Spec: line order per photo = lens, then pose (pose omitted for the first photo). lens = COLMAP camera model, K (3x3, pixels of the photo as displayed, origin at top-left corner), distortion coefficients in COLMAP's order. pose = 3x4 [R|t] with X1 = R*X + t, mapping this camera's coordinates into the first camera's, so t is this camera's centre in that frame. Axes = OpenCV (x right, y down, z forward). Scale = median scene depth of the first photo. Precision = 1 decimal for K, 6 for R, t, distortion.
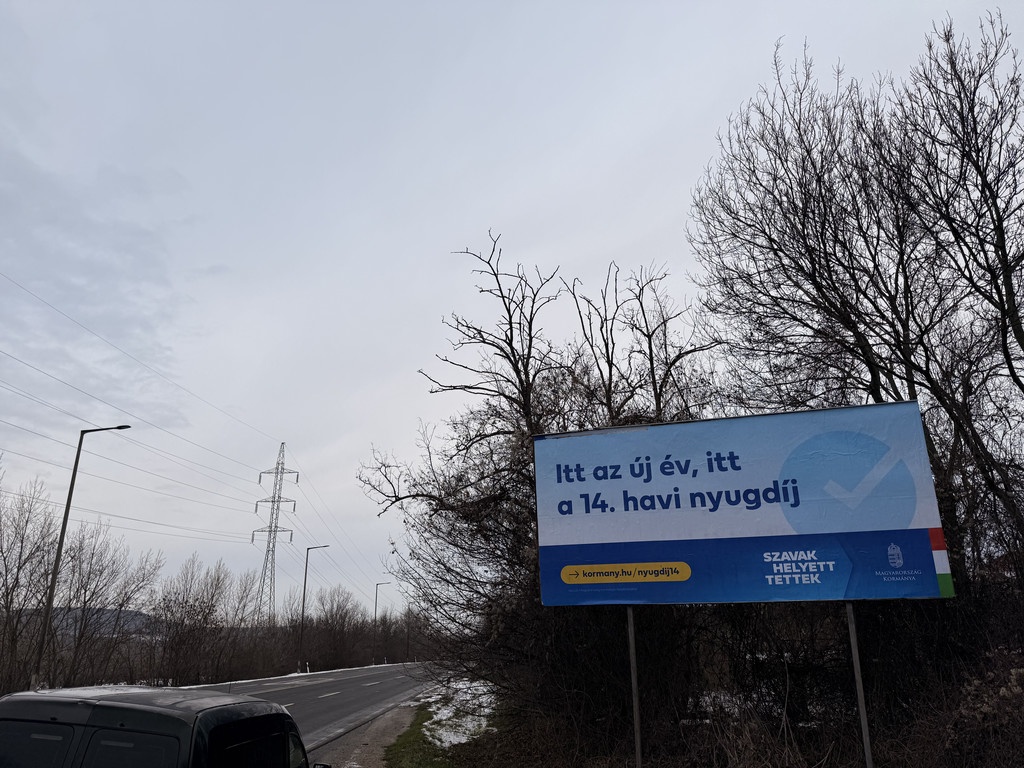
lens RADIAL K [[707.7, 0, 515.7], [0, 707.7, 381.8], [0, 0, 1]] dist [0.098349, -0.092222]
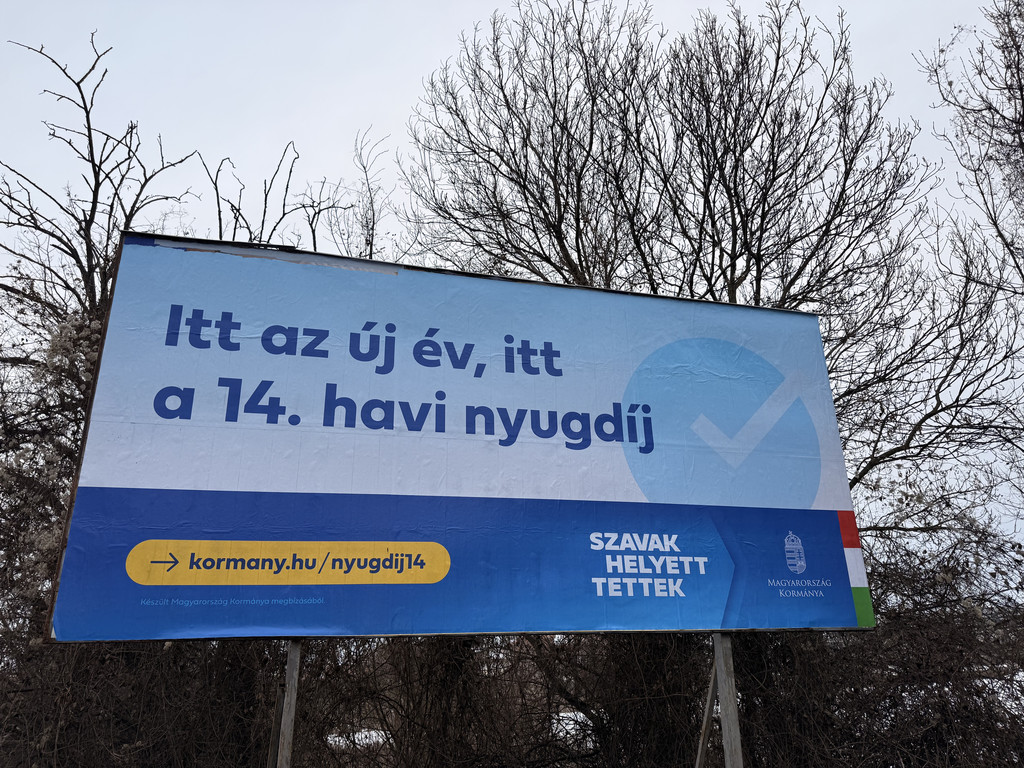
lens RADIAL K [[707.7, 0, 513.5], [0, 707.7, 368.6], [0, 0, 1]] dist [0.098349, -0.092222]
pose [[0.834656, 0.215464, 0.506878, 0.010105], [-0.162676, 0.975687, -0.146872, 0.104616], [-0.526199, 0.040131, 0.849414, 0.301171]]
